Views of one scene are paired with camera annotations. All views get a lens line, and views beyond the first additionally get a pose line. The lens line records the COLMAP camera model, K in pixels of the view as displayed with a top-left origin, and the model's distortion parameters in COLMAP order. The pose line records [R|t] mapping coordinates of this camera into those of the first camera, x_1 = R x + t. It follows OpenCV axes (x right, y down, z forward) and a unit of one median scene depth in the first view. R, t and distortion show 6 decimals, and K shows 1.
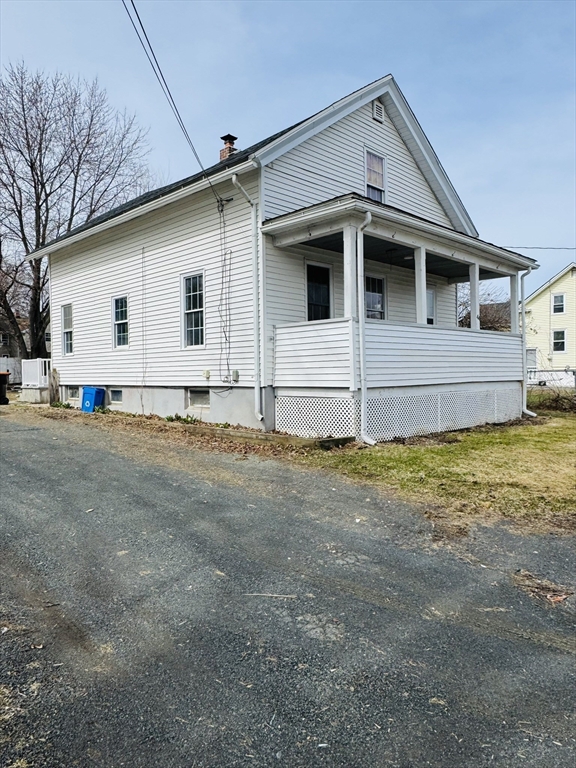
lens RADIAL K [[546.0, 0, 291.0], [0, 546.0, 385.1], [0, 0, 1]] dist [-0.000890, 0.001660]
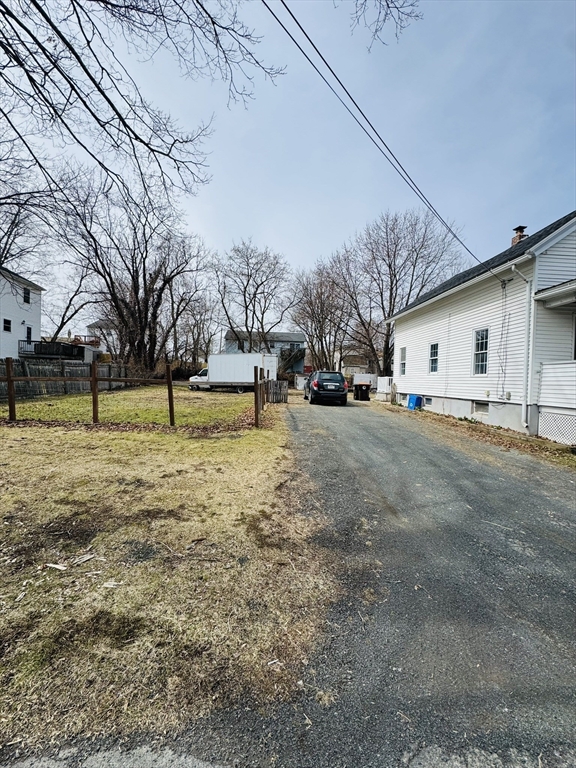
lens RADIAL K [[335.0, 0, 291.5], [0, 335.0, 383.1], [0, 0, 1]] dist [-0.001082, 0.000210]
pose [[0.758089, 0.043624, -0.650691, 0.044728], [-0.059268, 0.998240, -0.002127, -0.014043], [0.649453, 0.040177, 0.759340, -0.094137]]
